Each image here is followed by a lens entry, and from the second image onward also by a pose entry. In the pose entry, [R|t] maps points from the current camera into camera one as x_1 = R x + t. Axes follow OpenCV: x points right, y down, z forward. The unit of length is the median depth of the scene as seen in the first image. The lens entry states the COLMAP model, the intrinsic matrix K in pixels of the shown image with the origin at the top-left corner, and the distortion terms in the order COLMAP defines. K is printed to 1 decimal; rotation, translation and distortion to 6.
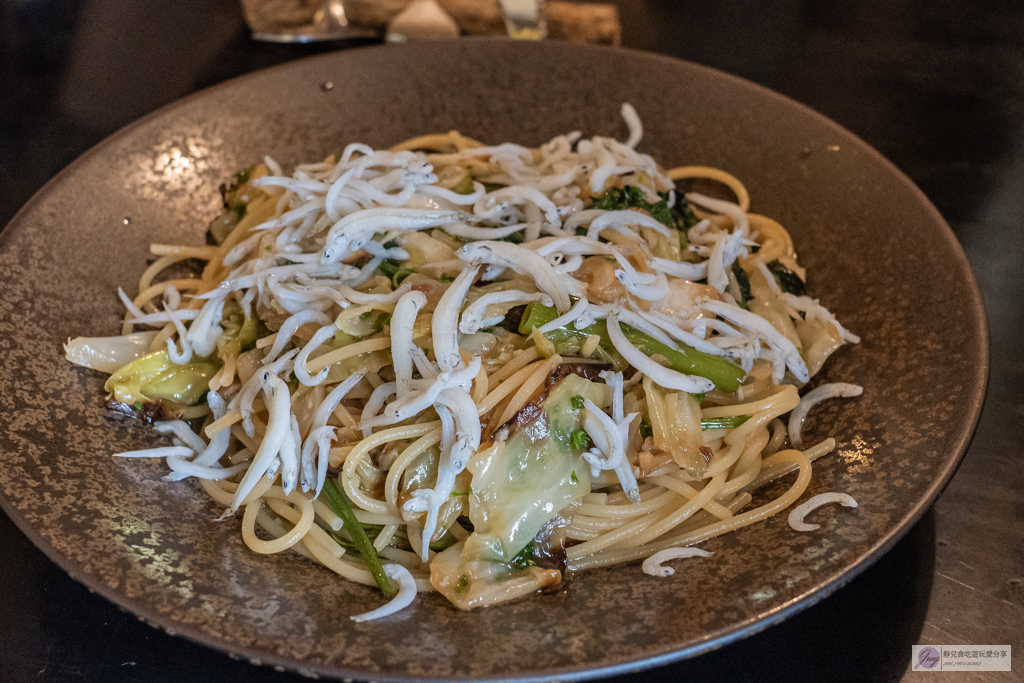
lens RADIAL K [[1283.8, 0, 512.0], [0, 1283.8, 341.5], [0, 0, 1]] dist [-0.011534, 0.004141]
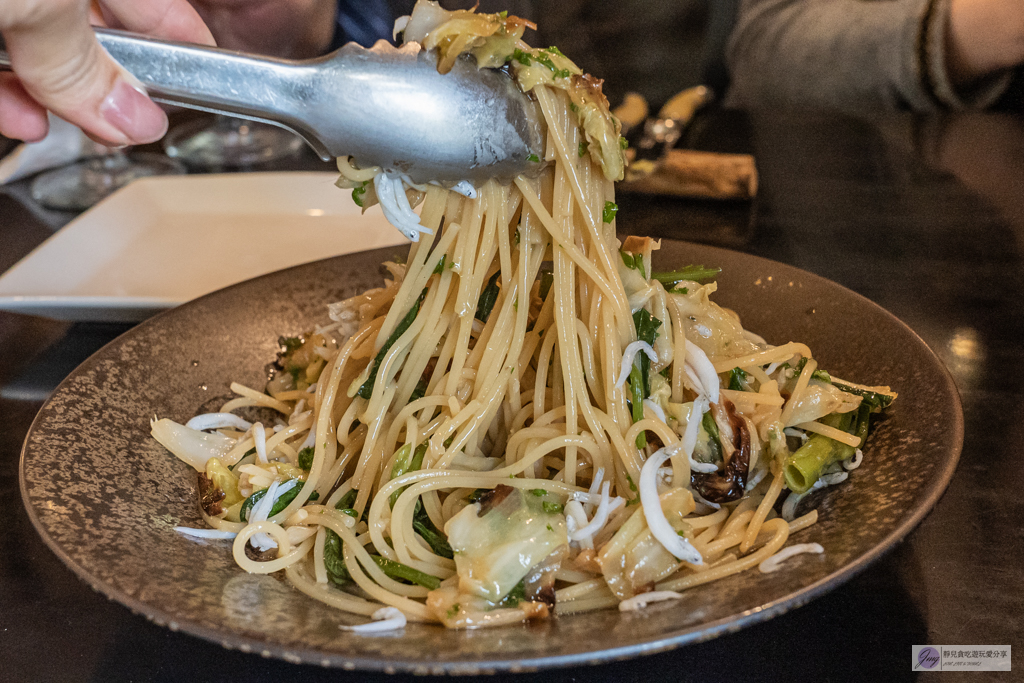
lens RADIAL K [[1283.8, 0, 512.0], [0, 1283.8, 341.5], [0, 0, 1]] dist [-0.011534, 0.004141]
pose [[0.995865, -0.002101, -0.090824, 0.096590], [-0.021710, 0.965265, -0.260370, 0.212846], [0.088216, 0.261265, 0.961227, -0.074524]]
